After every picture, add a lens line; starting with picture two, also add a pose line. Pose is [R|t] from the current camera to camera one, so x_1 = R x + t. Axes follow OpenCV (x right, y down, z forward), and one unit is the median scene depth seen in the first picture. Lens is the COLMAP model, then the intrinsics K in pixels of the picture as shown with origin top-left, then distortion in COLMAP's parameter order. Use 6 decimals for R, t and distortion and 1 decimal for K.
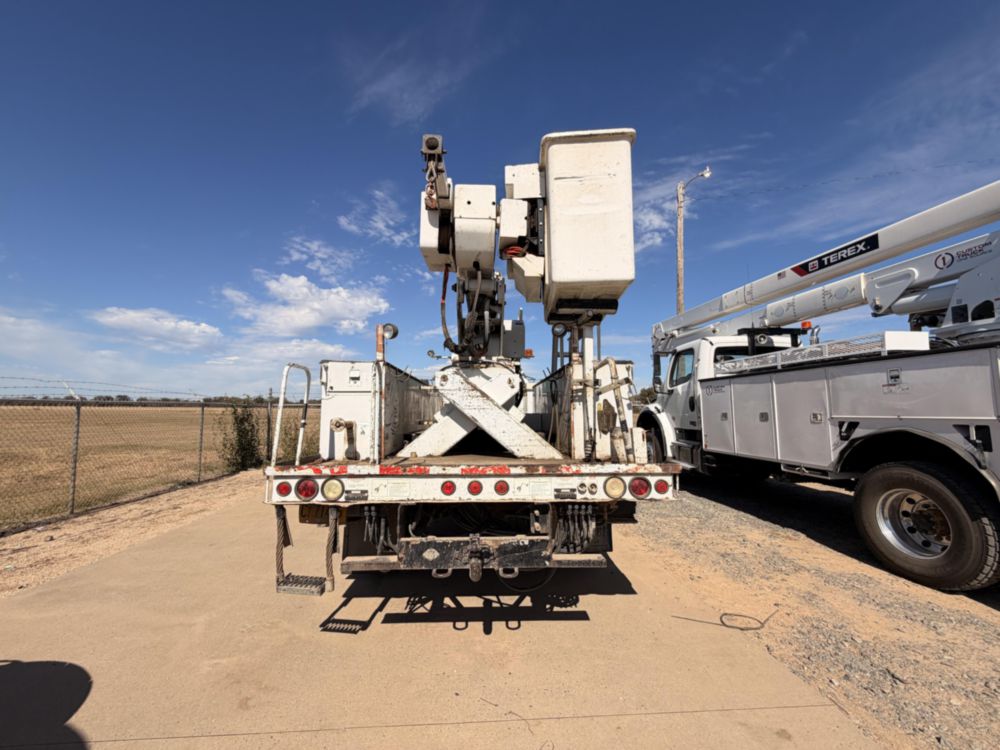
lens RADIAL K [[397.1, 0, 499.3], [0, 397.1, 370.9], [0, 0, 1]] dist [-0.001761, 0.000762]
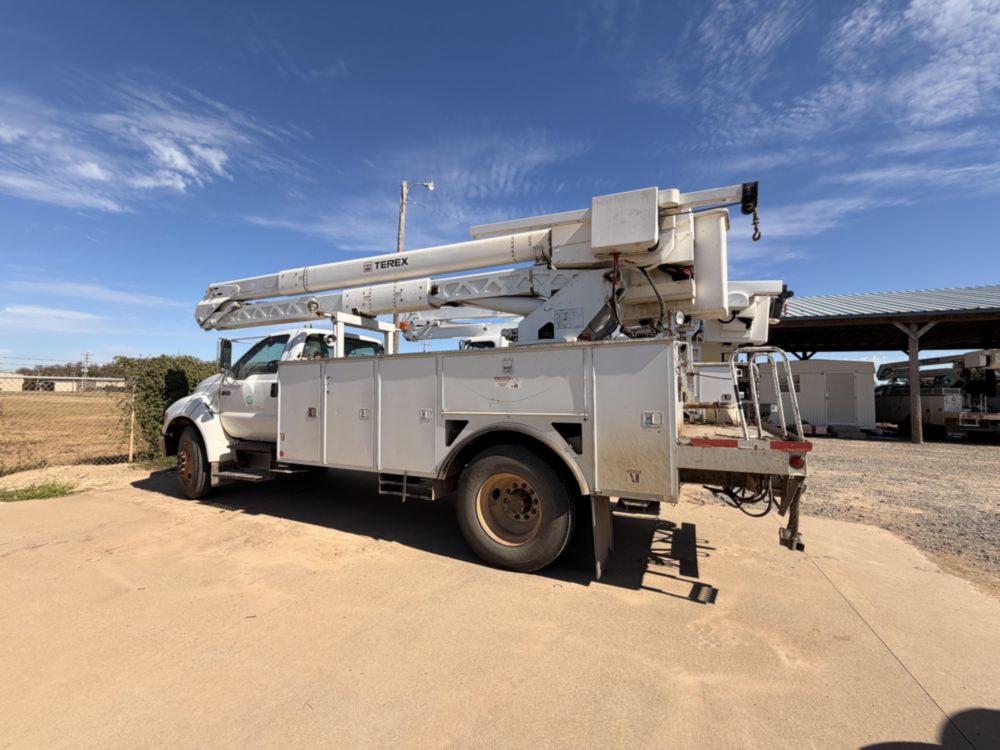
lens RADIAL K [[395.4, 0, 499.6], [0, 395.4, 369.8], [0, 0, 1]] dist [-0.000836, 0.000297]
pose [[0.467574, 0.051540, 0.882450, -1.481360], [-0.093368, 0.995594, -0.008676, 0.098451], [-0.879009, -0.078336, 0.470326, 0.946387]]
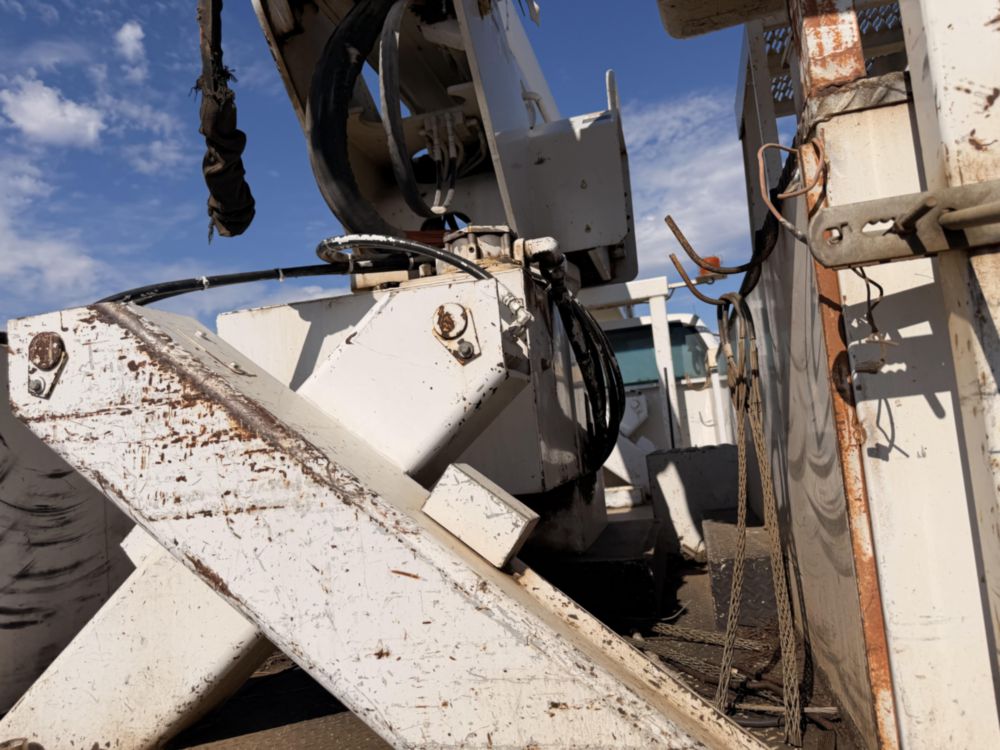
lens RADIAL K [[719.5, 0, 500.0], [0, 719.5, 375.0], [0, 0, 1]] dist [0.058603, -0.087270]
pose [[0.951526, -0.121398, -0.282595, 0.149492], [0.129024, 0.991605, 0.008461, 0.053653], [0.279196, -0.044512, 0.959202, 0.779852]]
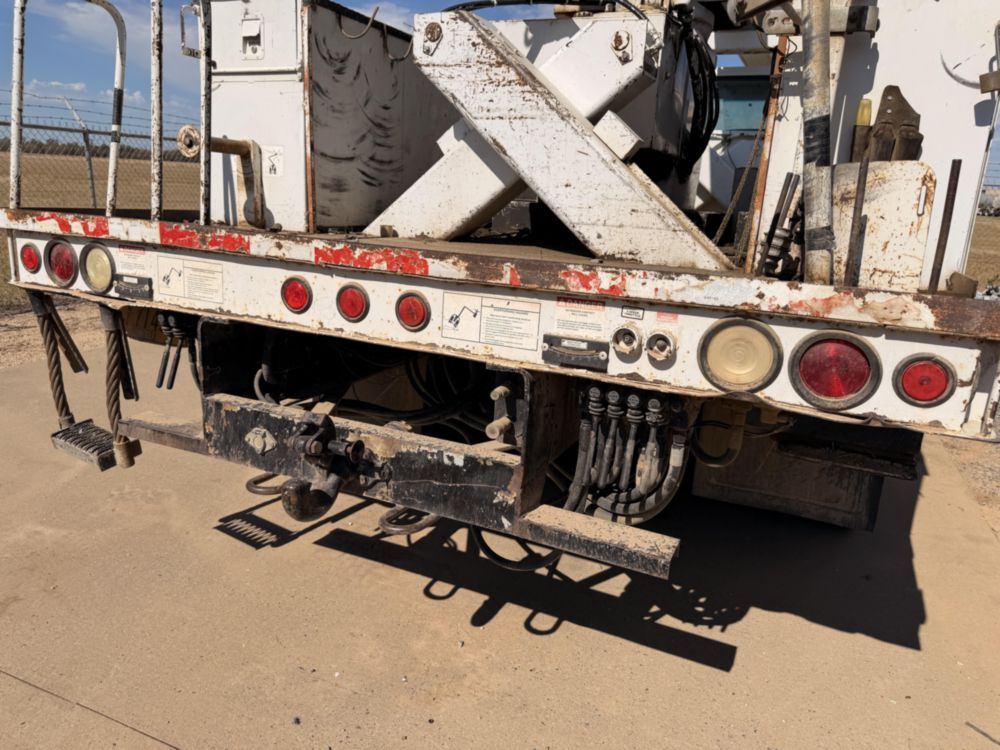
lens RADIAL K [[719.5, 0, 500.0], [0, 719.5, 375.0], [0, 0, 1]] dist [0.058603, -0.087270]
pose [[0.888293, 0.159345, -0.430750, 0.285777], [-0.005089, 0.941242, 0.337694, 0.096610], [0.459250, -0.297779, 0.836910, 0.359301]]
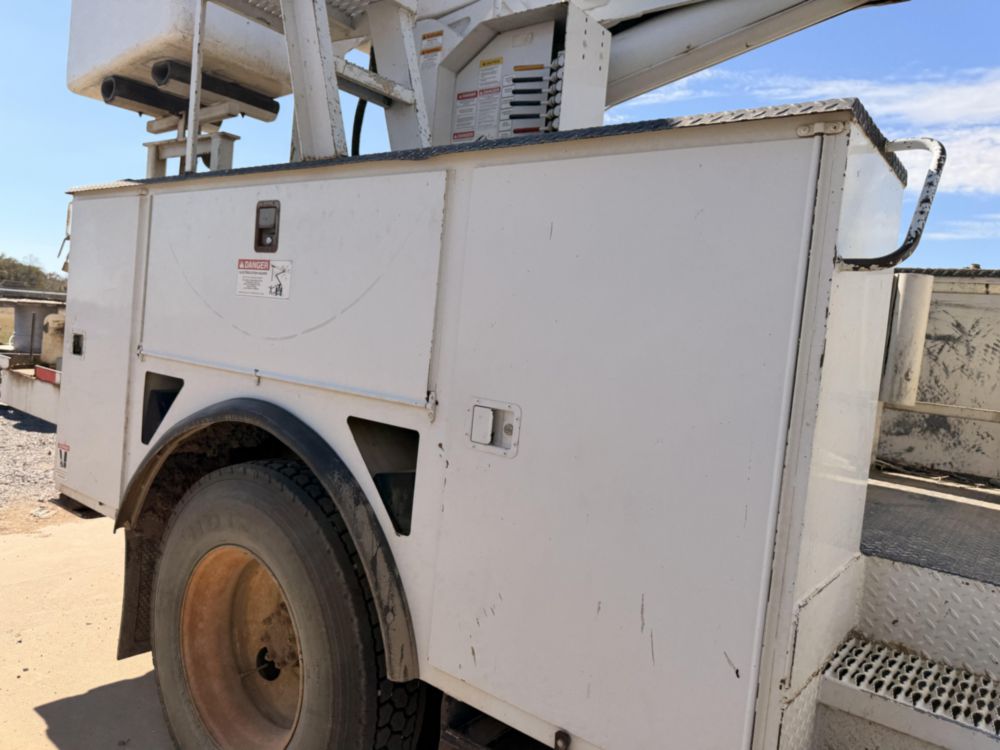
lens RADIAL K [[719.5, 0, 500.0], [0, 719.5, 375.0], [0, 0, 1]] dist [0.058603, -0.087270]
pose [[-0.653522, -0.013769, -0.756783, 0.695302], [-0.008157, 0.999905, -0.011149, 0.221653], [0.756864, -0.001113, -0.653572, 2.113696]]
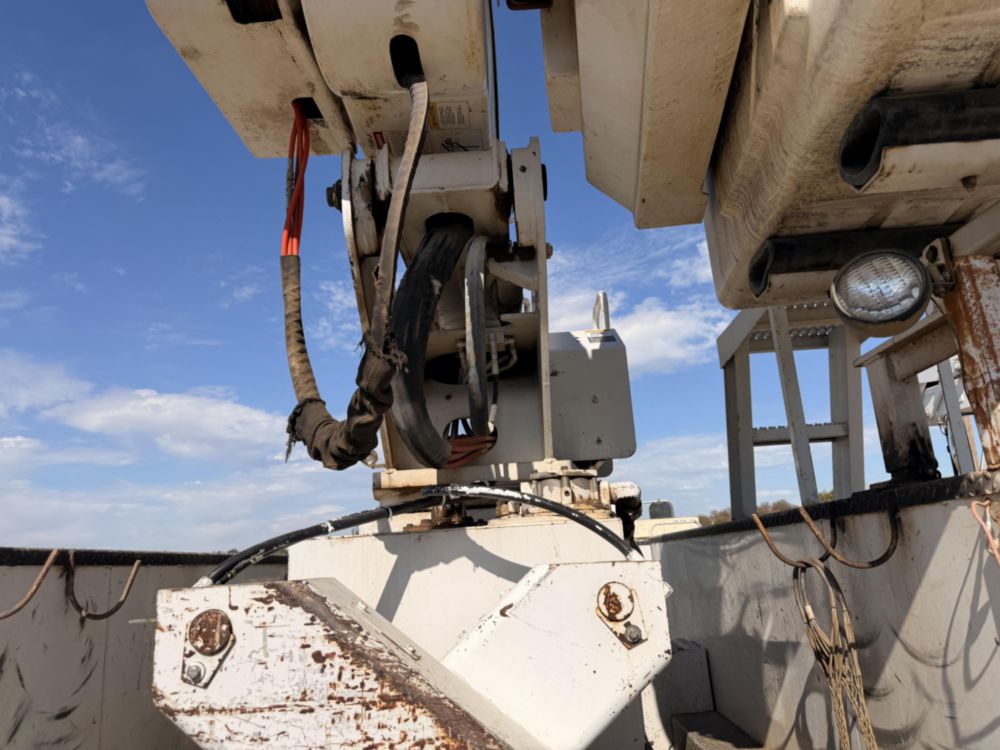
lens RADIAL K [[719.5, 0, 500.0], [0, 719.5, 375.0], [0, 0, 1]] dist [0.058603, -0.087270]
pose [[0.994408, -0.081510, -0.067143, 0.006525], [0.071487, 0.987552, -0.140107, -0.037677], [0.077728, 0.134524, 0.987857, 0.736004]]
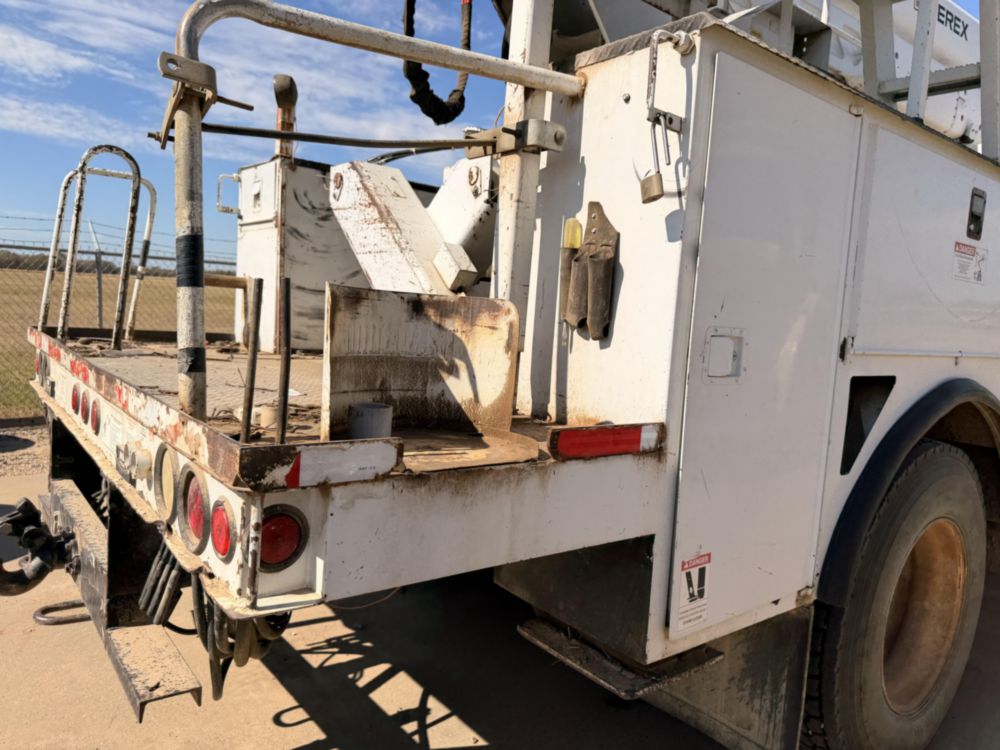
lens RADIAL K [[719.5, 0, 500.0], [0, 719.5, 375.0], [0, 0, 1]] dist [0.058603, -0.087270]
pose [[0.585202, 0.114606, -0.802748, 0.642745], [0.022018, 0.987351, 0.157012, 0.110545], [0.810589, -0.109558, 0.575276, 0.699248]]
